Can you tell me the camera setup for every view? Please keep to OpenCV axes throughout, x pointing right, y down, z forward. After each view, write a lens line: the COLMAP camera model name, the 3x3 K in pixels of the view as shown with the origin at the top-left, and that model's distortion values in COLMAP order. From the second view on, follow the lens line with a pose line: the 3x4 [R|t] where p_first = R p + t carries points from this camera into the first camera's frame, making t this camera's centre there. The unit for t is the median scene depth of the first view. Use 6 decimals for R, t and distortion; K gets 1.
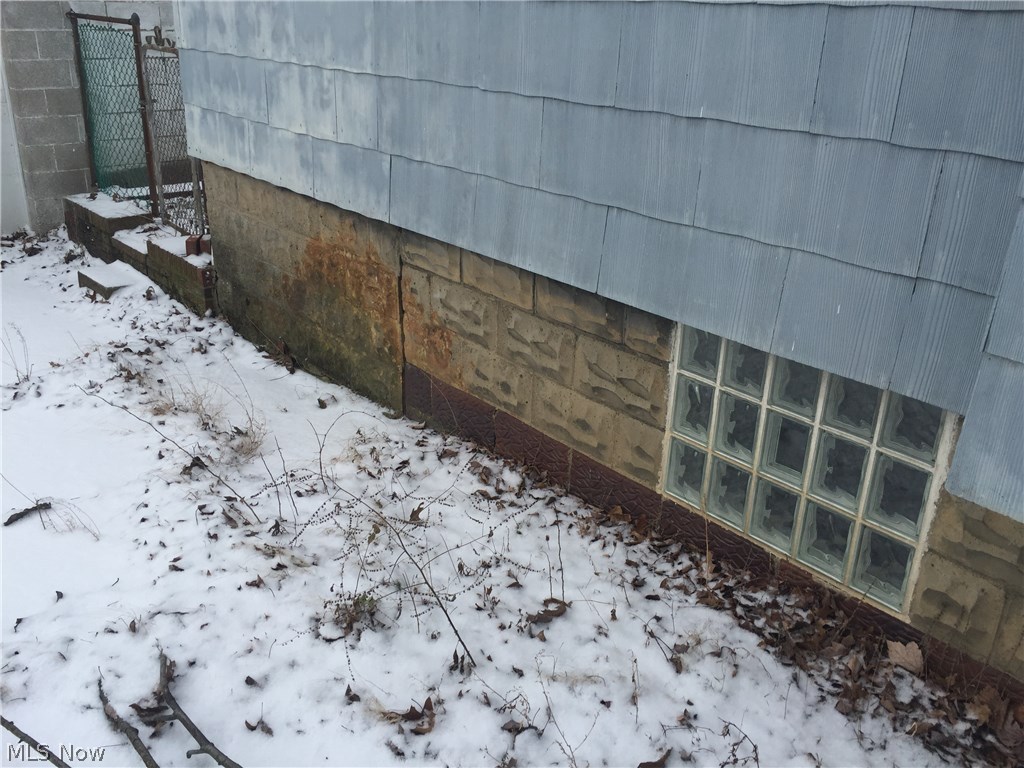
lens RADIAL K [[870.0, 0, 511.2], [0, 870.0, 380.1], [0, 0, 1]] dist [0.079540, -0.088626]
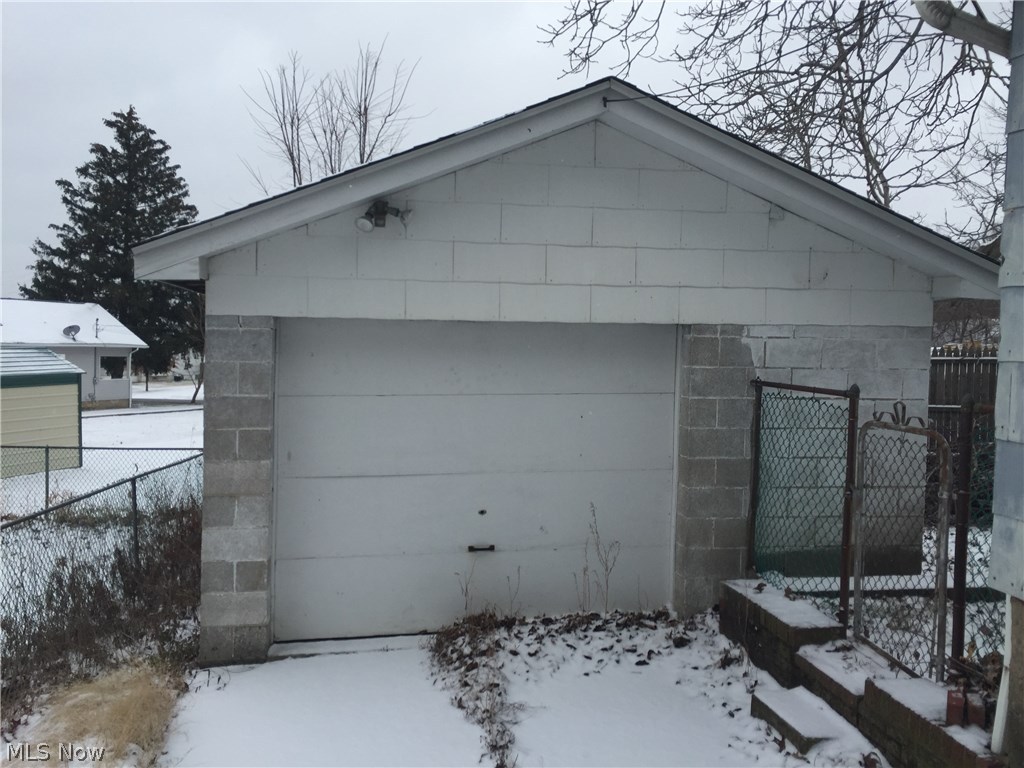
lens RADIAL K [[870.0, 0, 512.0], [0, 870.0, 387.2], [0, 0, 1]] dist [0.079540, -0.088626]
pose [[0.843704, 0.014832, -0.536604, -0.234950], [-0.207117, 0.931211, -0.299913, -0.089383], [0.495244, 0.364177, 0.788739, 0.172024]]
